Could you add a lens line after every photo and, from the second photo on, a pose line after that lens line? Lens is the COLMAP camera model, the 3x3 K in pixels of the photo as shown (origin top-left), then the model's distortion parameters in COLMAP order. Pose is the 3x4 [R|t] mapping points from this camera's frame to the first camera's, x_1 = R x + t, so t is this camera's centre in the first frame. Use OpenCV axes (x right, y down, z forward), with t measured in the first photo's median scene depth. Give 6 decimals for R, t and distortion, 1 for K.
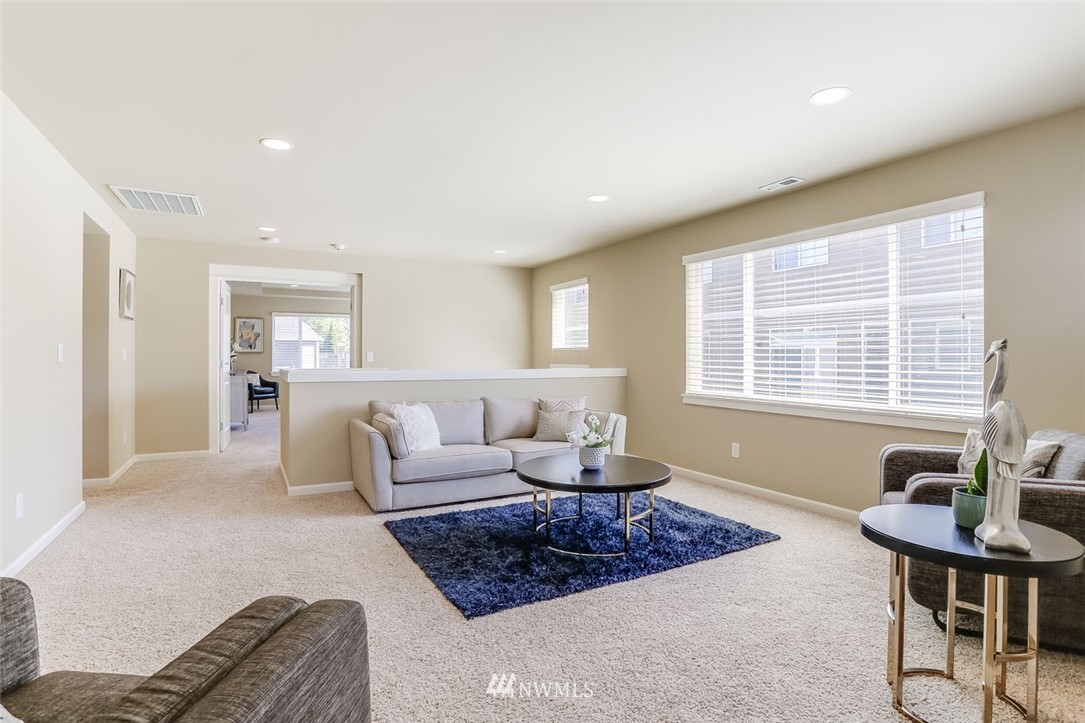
lens RADIAL K [[528.8, 0, 538.6], [0, 528.8, 356.7], [0, 0, 1]] dist [-0.030770, 0.005840]
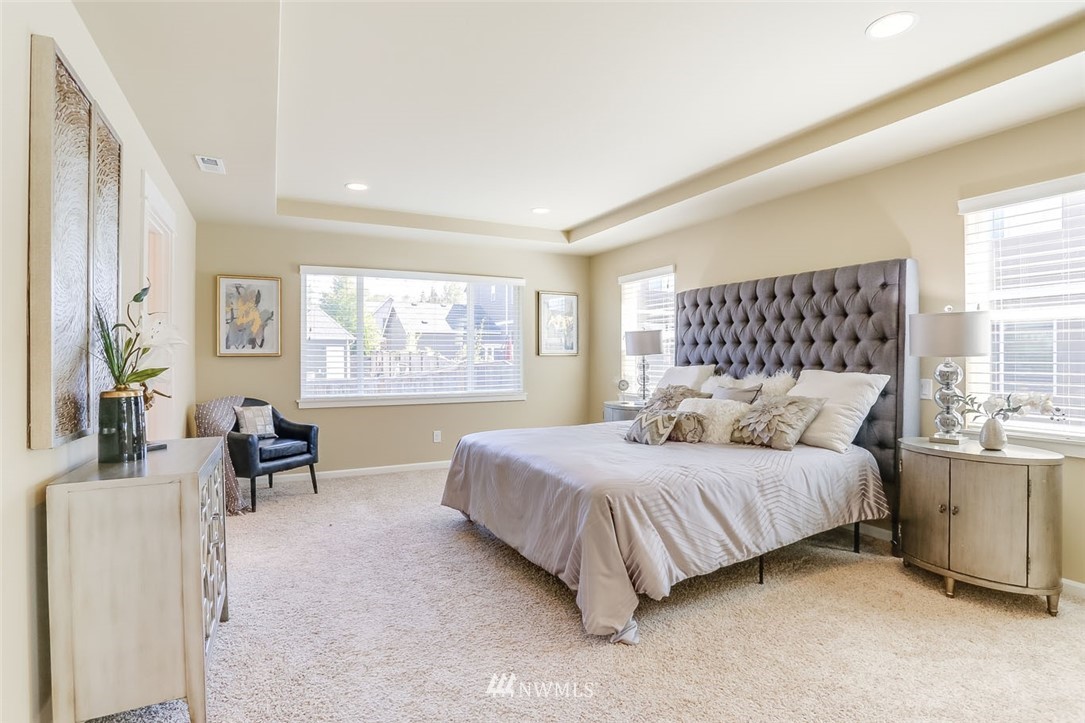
lens RADIAL K [[528.8, 0, 546.8], [0, 528.8, 362.8], [0, 0, 1]] dist [-0.030770, 0.005840]
pose [[0.999815, -0.001687, -0.019152, -0.297695], [0.001775, 0.999988, 0.004568, -0.003867], [0.019144, -0.004601, 0.999806, 0.571683]]
